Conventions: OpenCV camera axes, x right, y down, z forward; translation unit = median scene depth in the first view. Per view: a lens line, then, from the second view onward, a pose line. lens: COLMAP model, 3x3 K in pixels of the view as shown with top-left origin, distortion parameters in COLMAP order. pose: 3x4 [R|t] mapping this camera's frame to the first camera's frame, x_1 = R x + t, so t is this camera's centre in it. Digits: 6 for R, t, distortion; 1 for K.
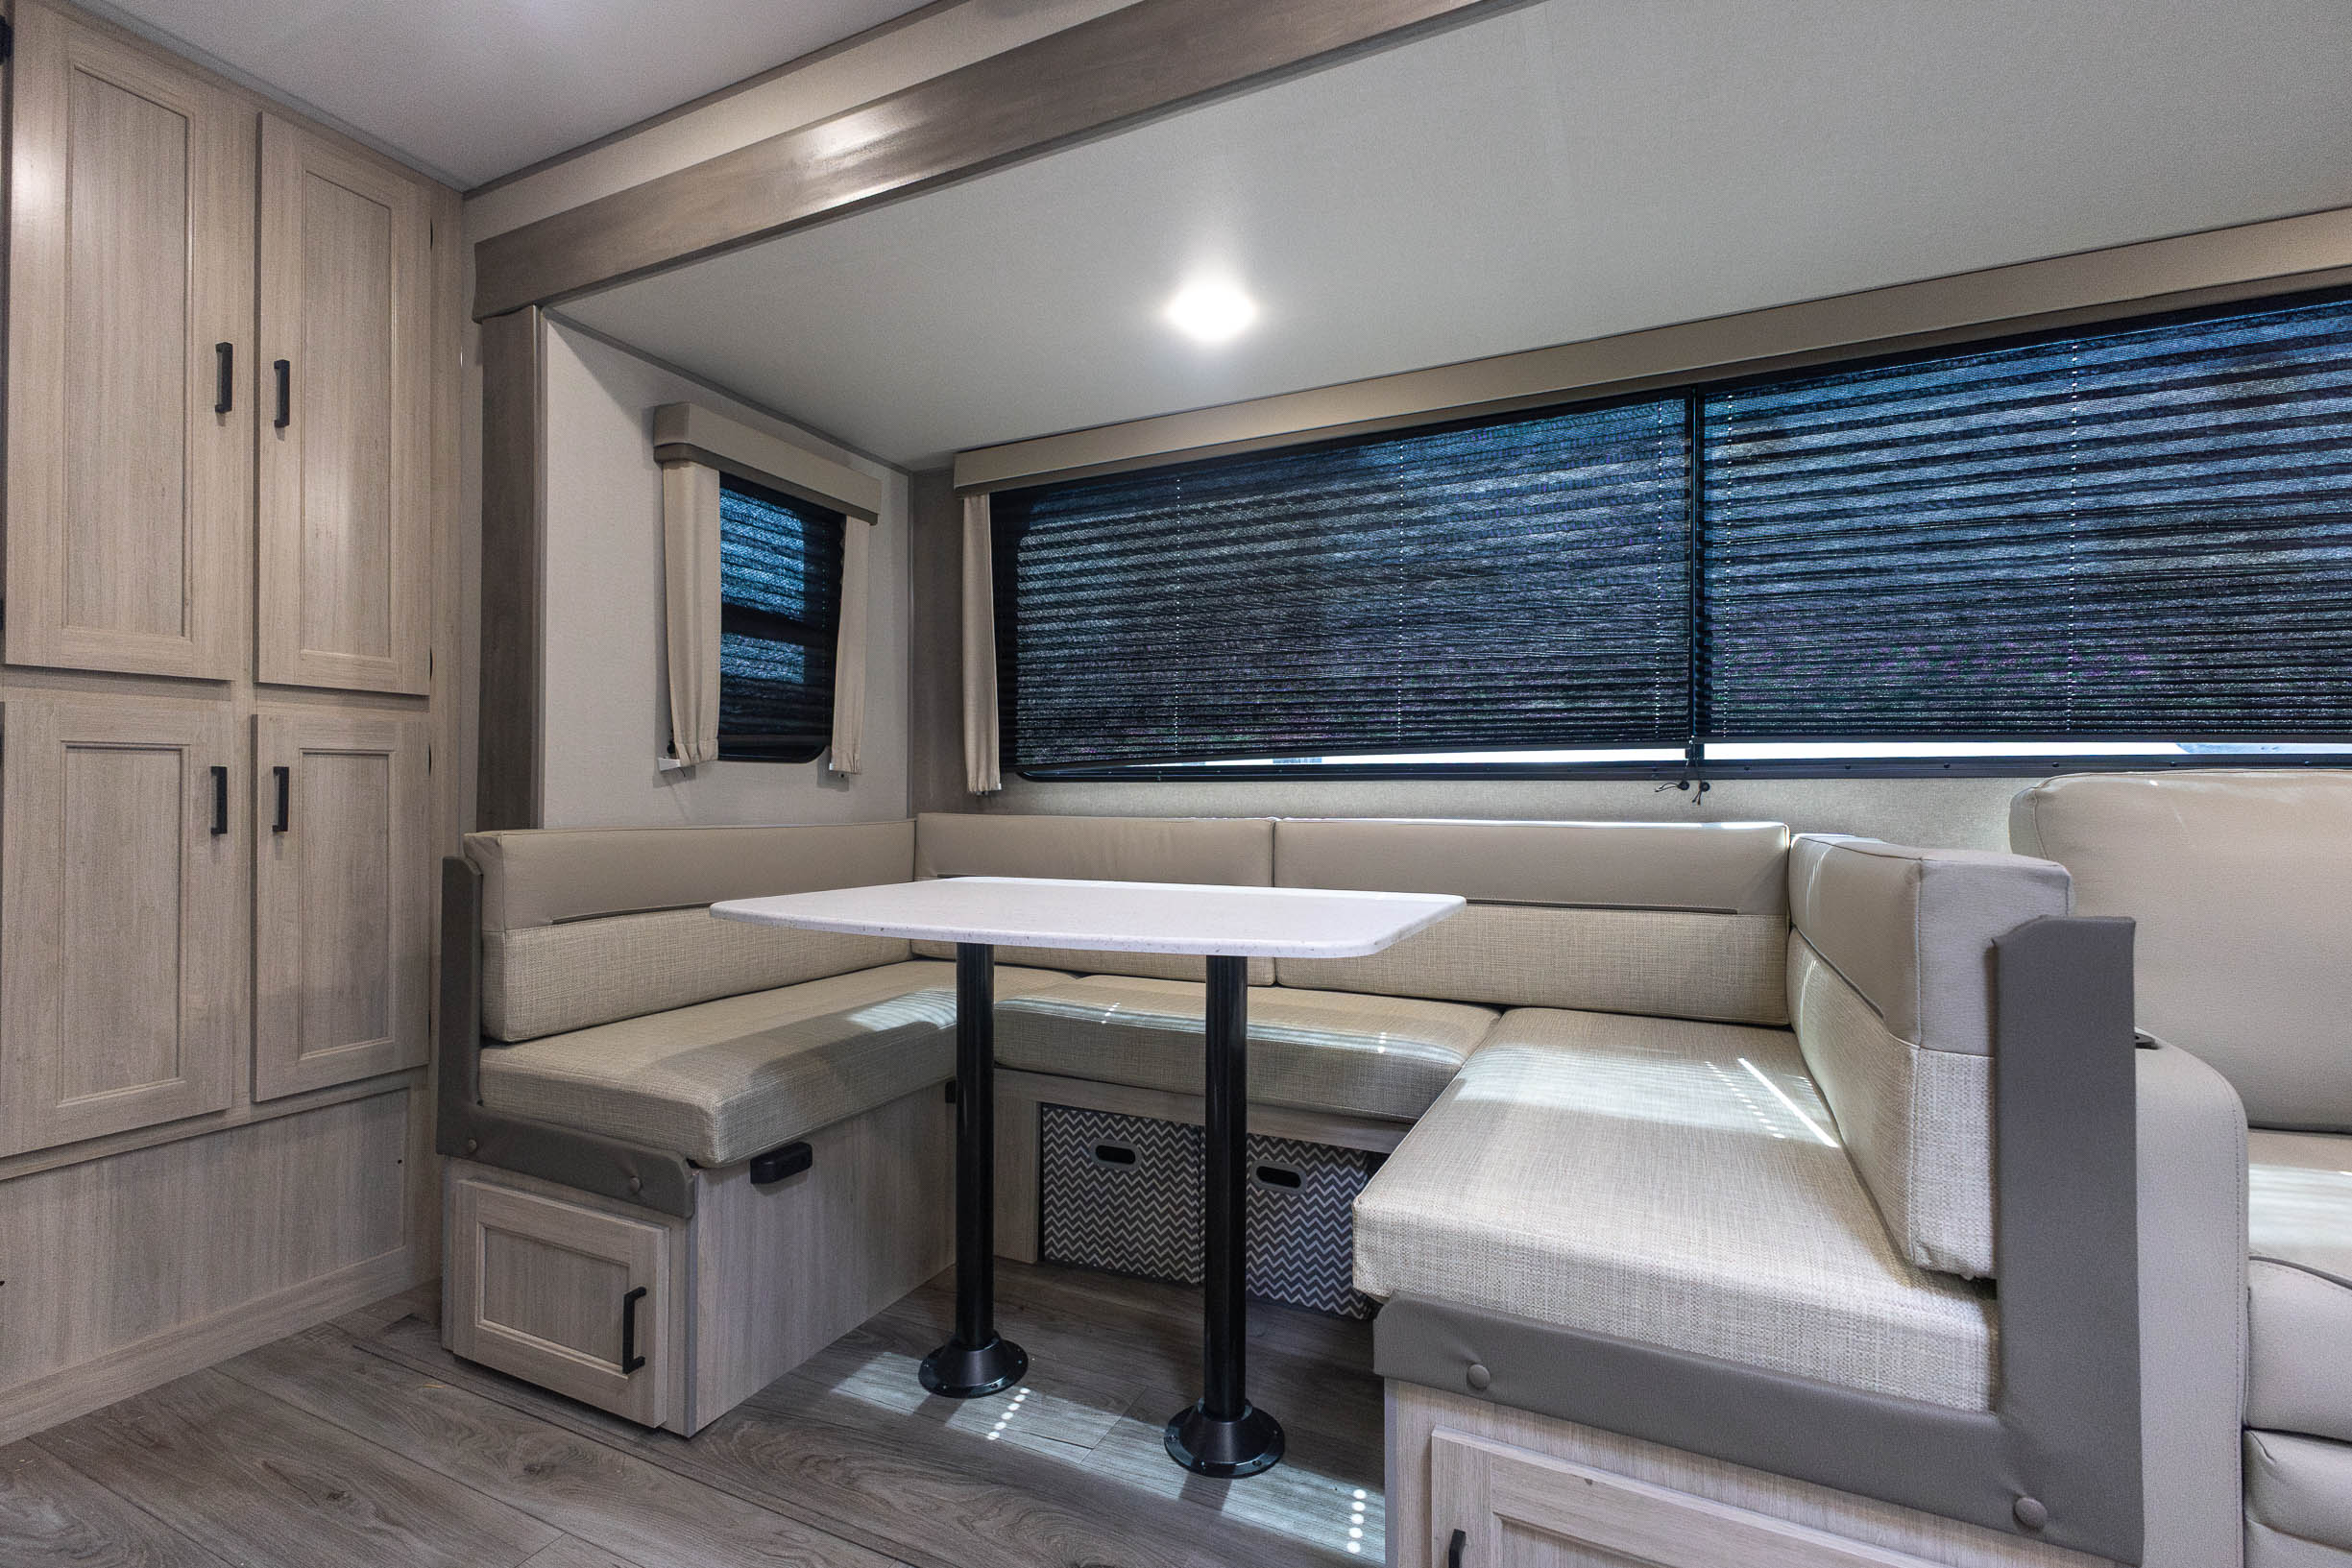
lens RADIAL K [[1042.1, 0, 1178.2], [0, 1042.1, 785.3], [0, 0, 1]] dist [0.017535, -0.006616]
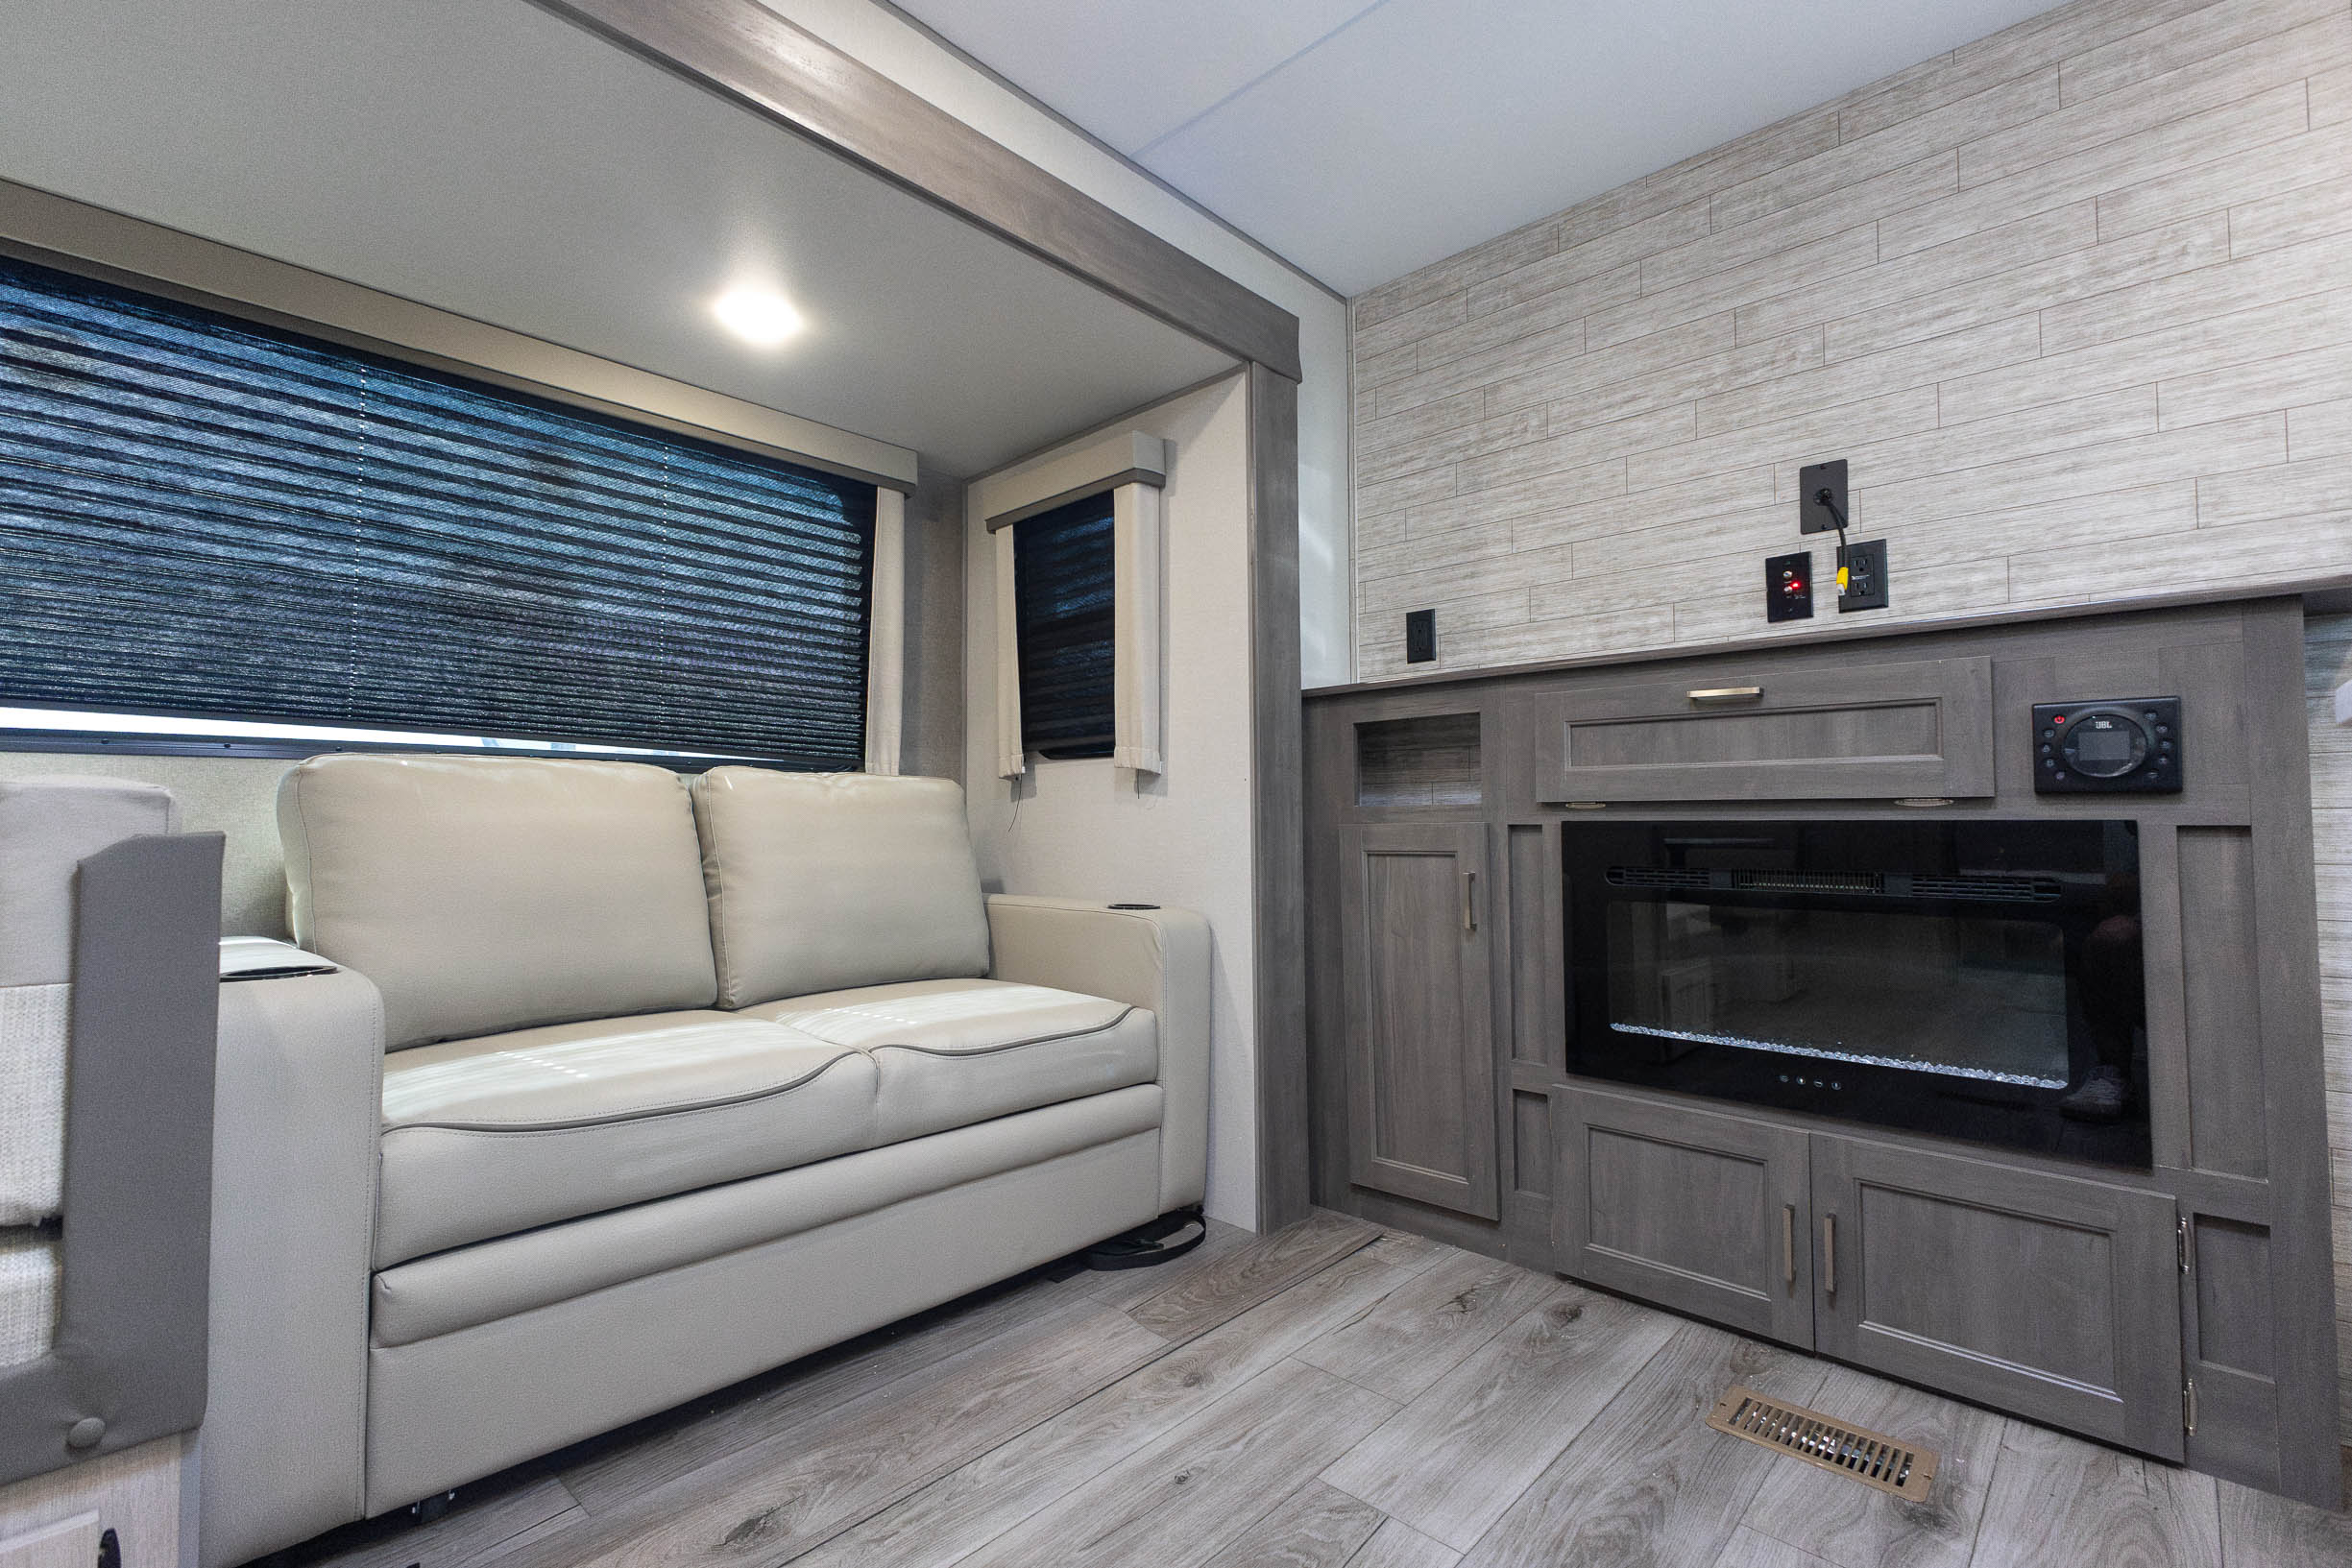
lens RADIAL K [[1047.3, 0, 1176.0], [0, 1047.3, 784.0], [0, 0, 1]] dist [0.015734, -0.005772]
pose [[0.300596, 0.034611, 0.953123, 0.068384], [-0.000990, 0.999352, -0.035978, 0.053206], [-0.953751, 0.009871, 0.300436, -0.133629]]
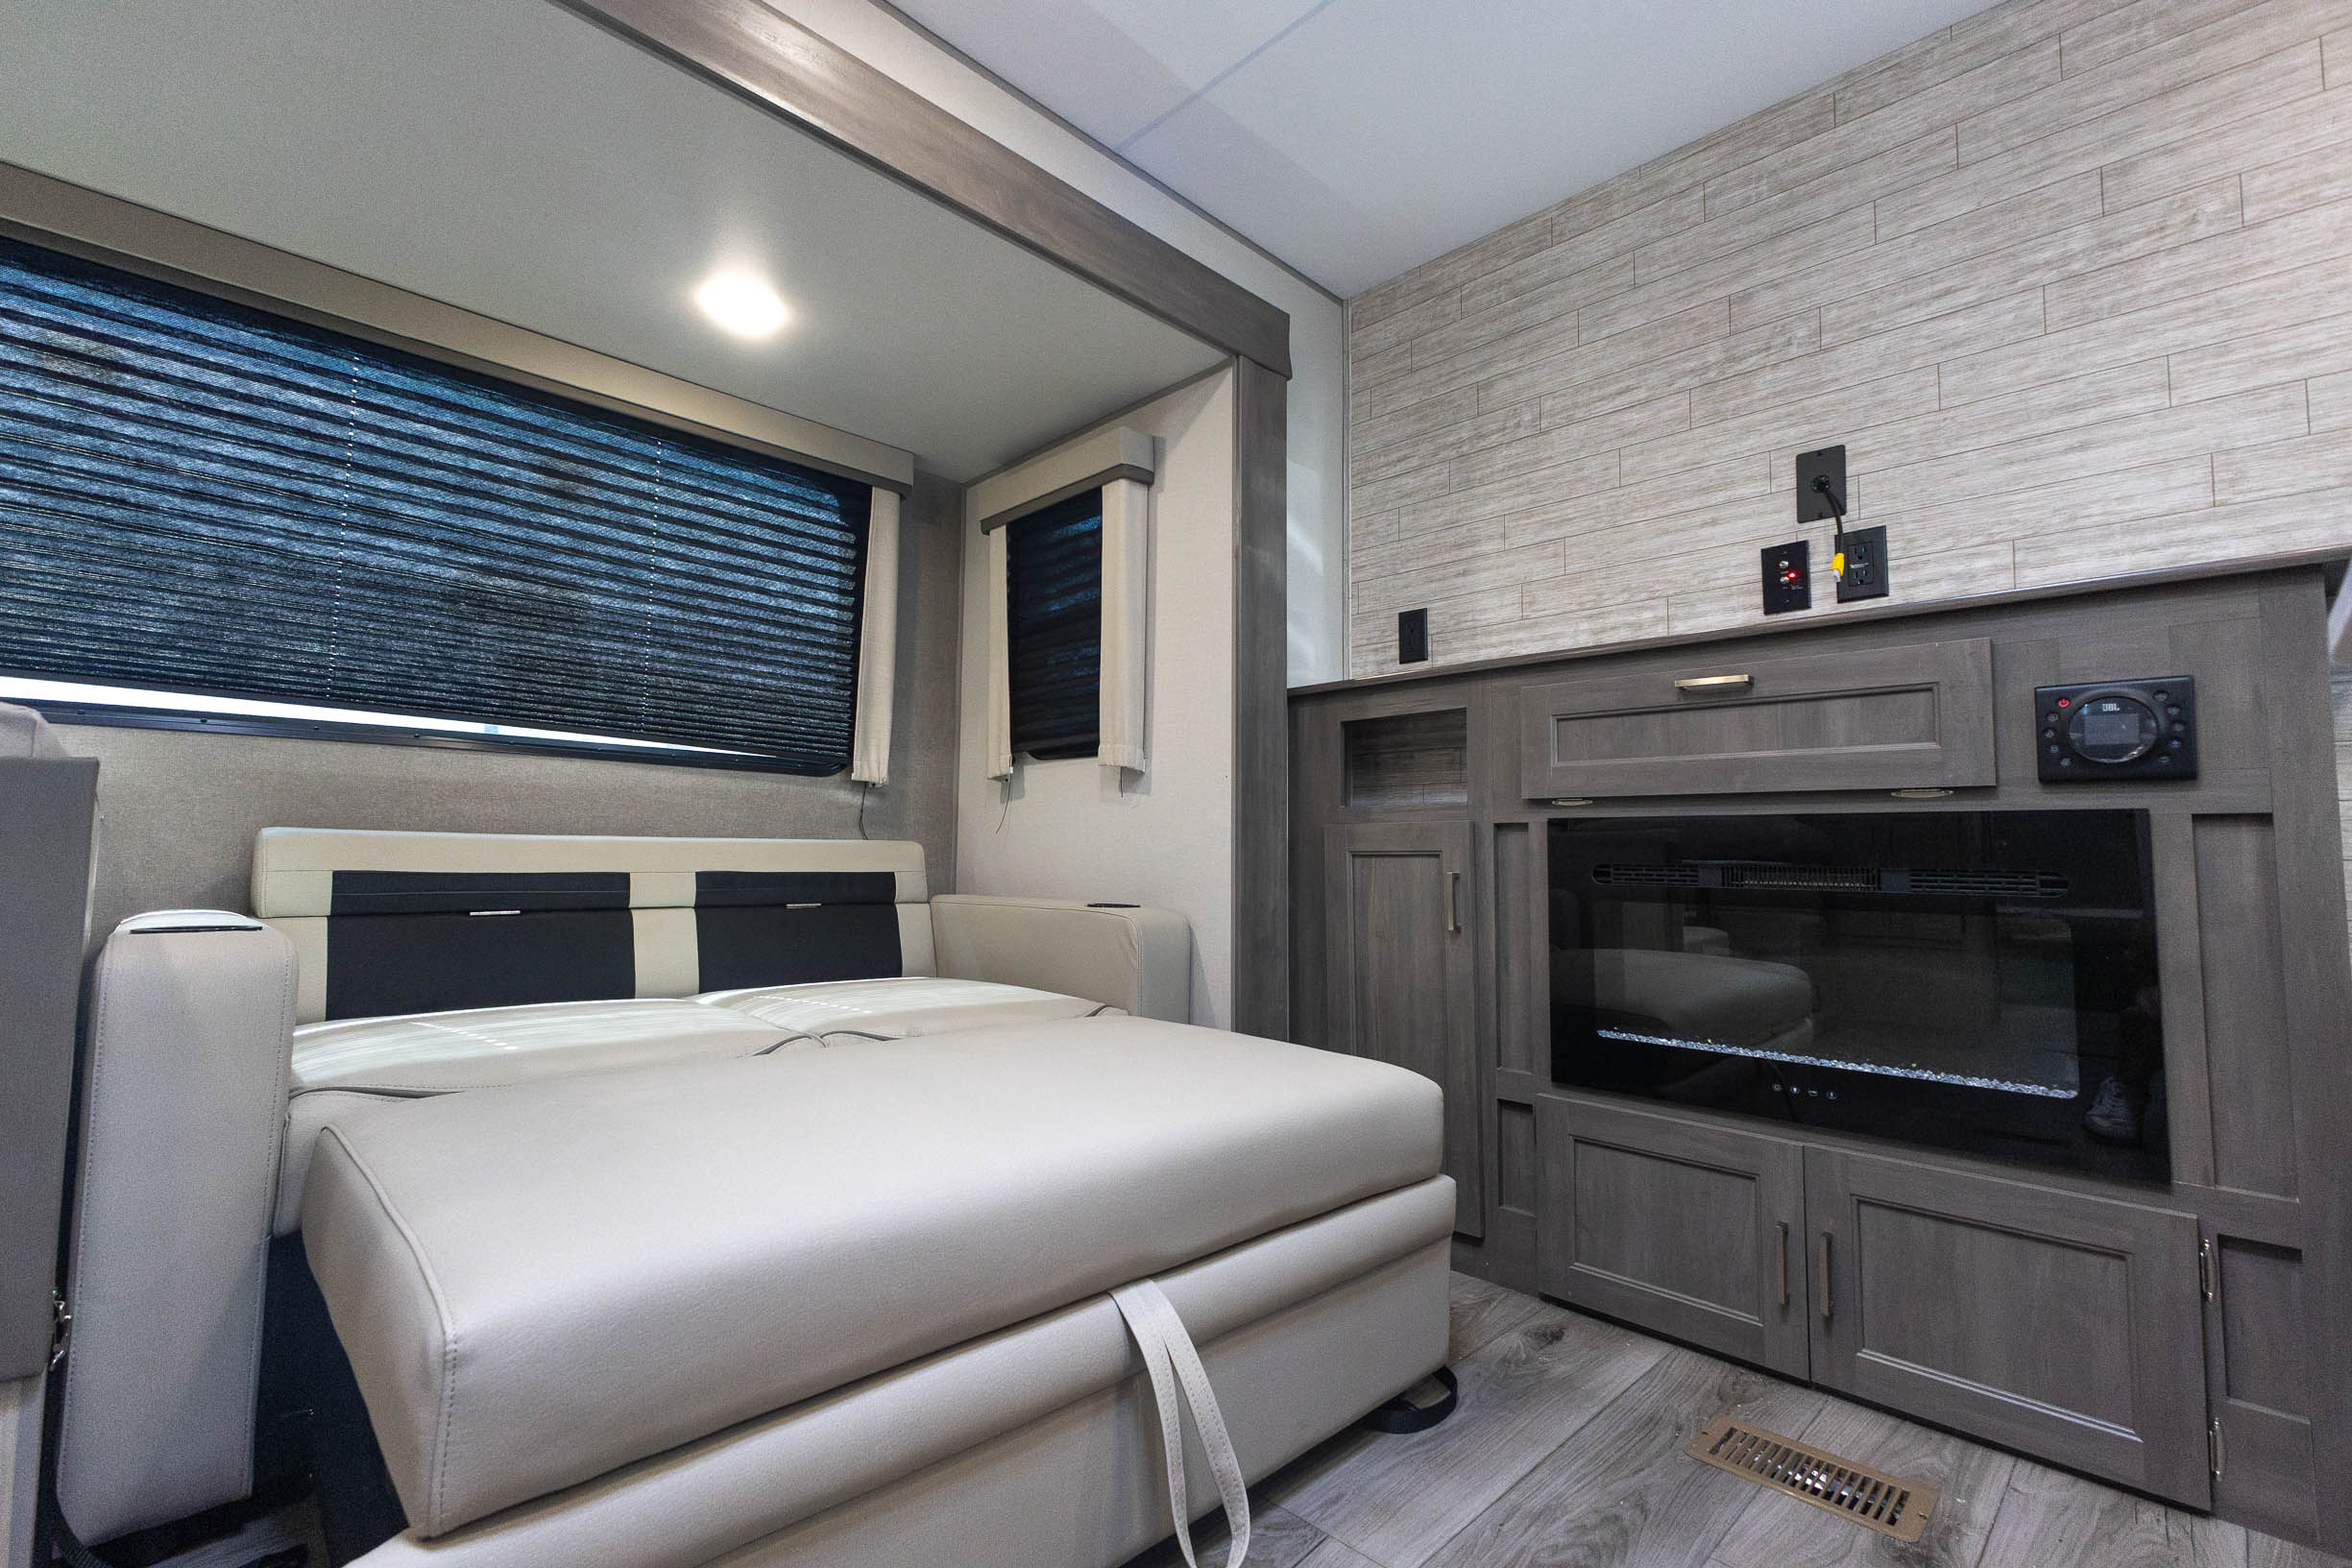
lens RADIAL K [[1042.1, 0, 1178.2], [0, 1042.1, 785.3], [0, 0, 1]] dist [0.017535, -0.006616]
pose [[0.331580, 0.070574, 0.940784, 0.119583], [-0.016107, 0.997476, -0.069150, 0.096701], [-0.943289, 0.007775, 0.331880, -0.185603]]
